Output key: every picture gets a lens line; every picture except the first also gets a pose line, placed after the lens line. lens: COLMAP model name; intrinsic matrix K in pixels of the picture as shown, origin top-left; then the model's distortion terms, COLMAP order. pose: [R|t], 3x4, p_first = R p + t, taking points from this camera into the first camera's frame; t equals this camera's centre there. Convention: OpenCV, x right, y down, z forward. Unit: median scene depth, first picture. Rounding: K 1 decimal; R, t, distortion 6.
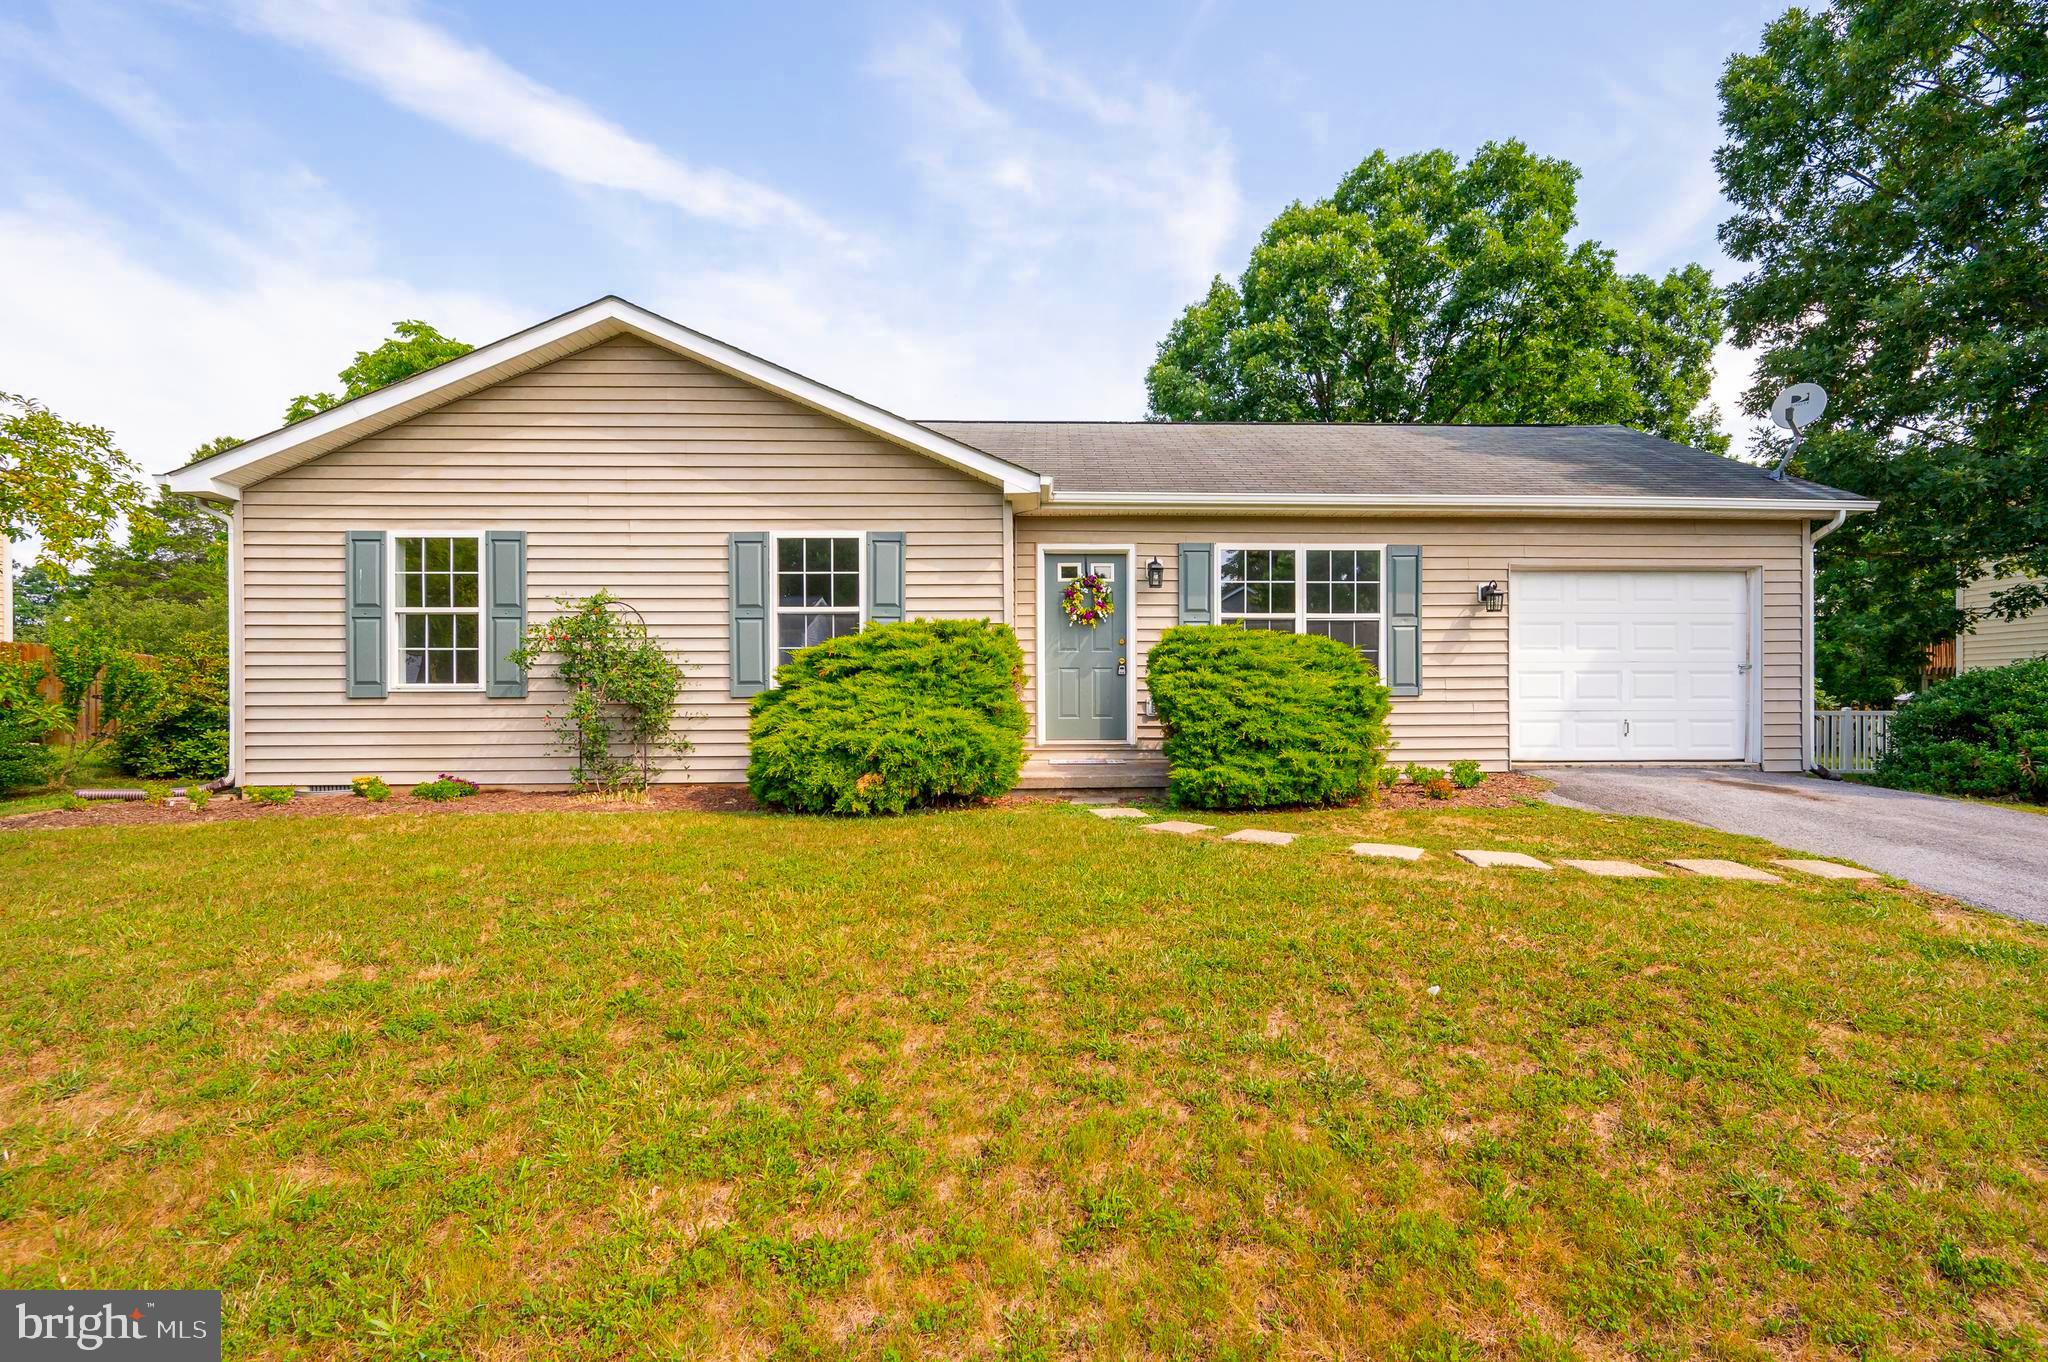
lens RADIAL K [[833.1, 0, 1023.2], [0, 833.1, 687.8], [0, 0, 1]] dist [0.000064, -0.000880]
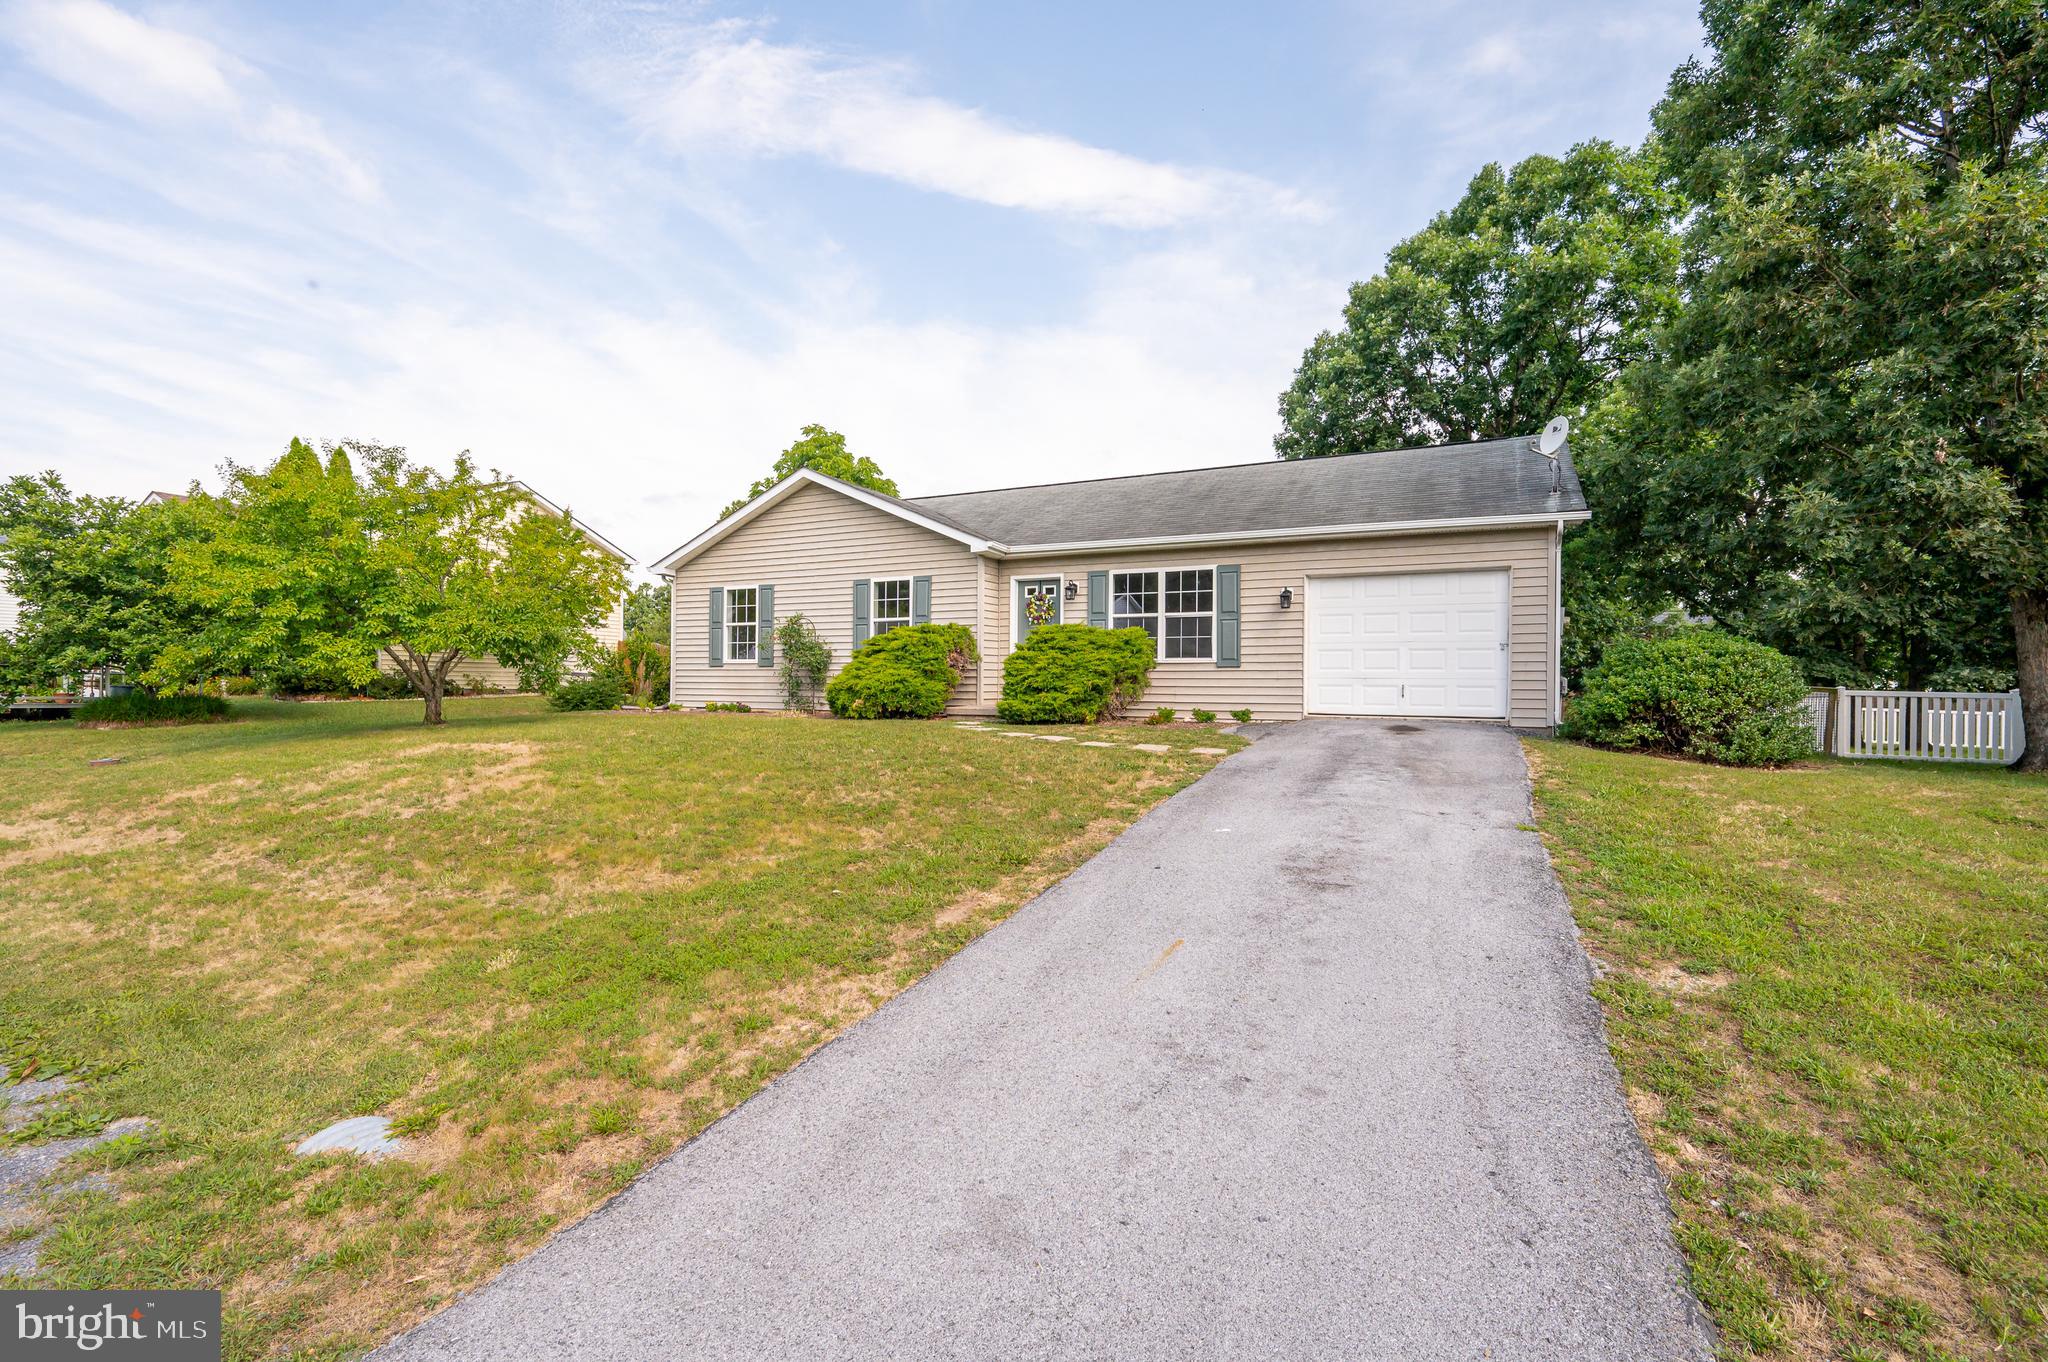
lens RADIAL K [[942.2, 0, 1025.0], [0, 942.2, 674.0], [0, 0, 1]] dist [-0.003618, -0.000169]
pose [[0.870769, 0.005053, -0.491667, 0.971344], [-0.008492, 0.999953, -0.004764, 0.033511], [0.491620, 0.008324, 0.870770, -0.633605]]
